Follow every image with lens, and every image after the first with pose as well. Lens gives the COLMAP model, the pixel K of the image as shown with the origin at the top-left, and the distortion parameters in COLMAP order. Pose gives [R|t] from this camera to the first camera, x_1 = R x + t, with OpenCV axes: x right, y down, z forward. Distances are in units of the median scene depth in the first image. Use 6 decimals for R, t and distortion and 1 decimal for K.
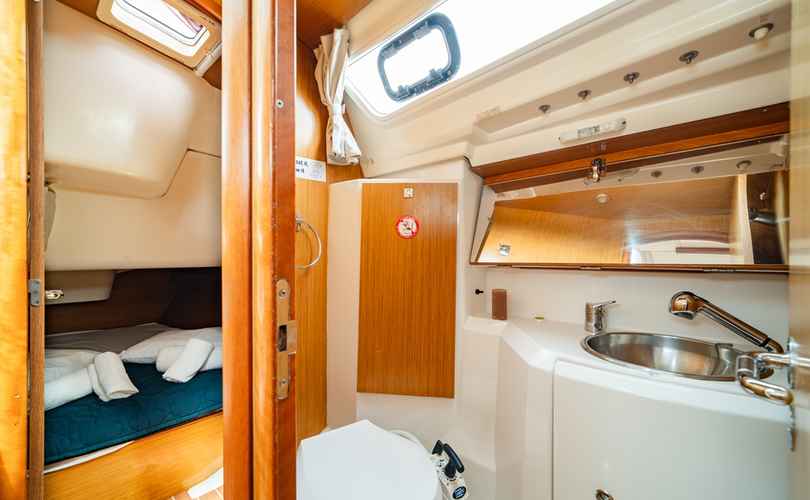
lens RADIAL K [[320.9, 0, 405.0], [0, 320.9, 250.0], [0, 0, 1]] dist [-0.013230, 0.000022]
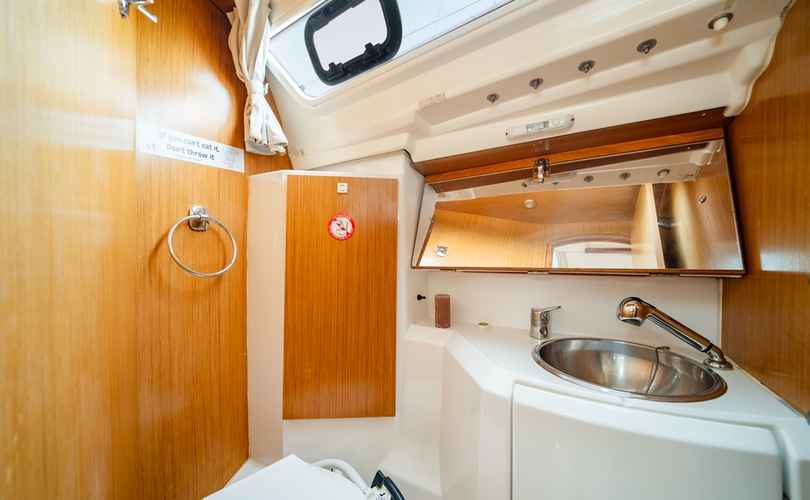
lens RADIAL K [[222.2, 0, 405.0], [0, 222.2, 250.0], [0, 0, 1]] dist [-0.000571, -0.000016]
pose [[0.975890, -0.007443, 0.218135, 0.045765], [0.002476, 0.999732, 0.023036, -0.023341], [-0.218248, -0.021941, 0.975647, 0.383698]]
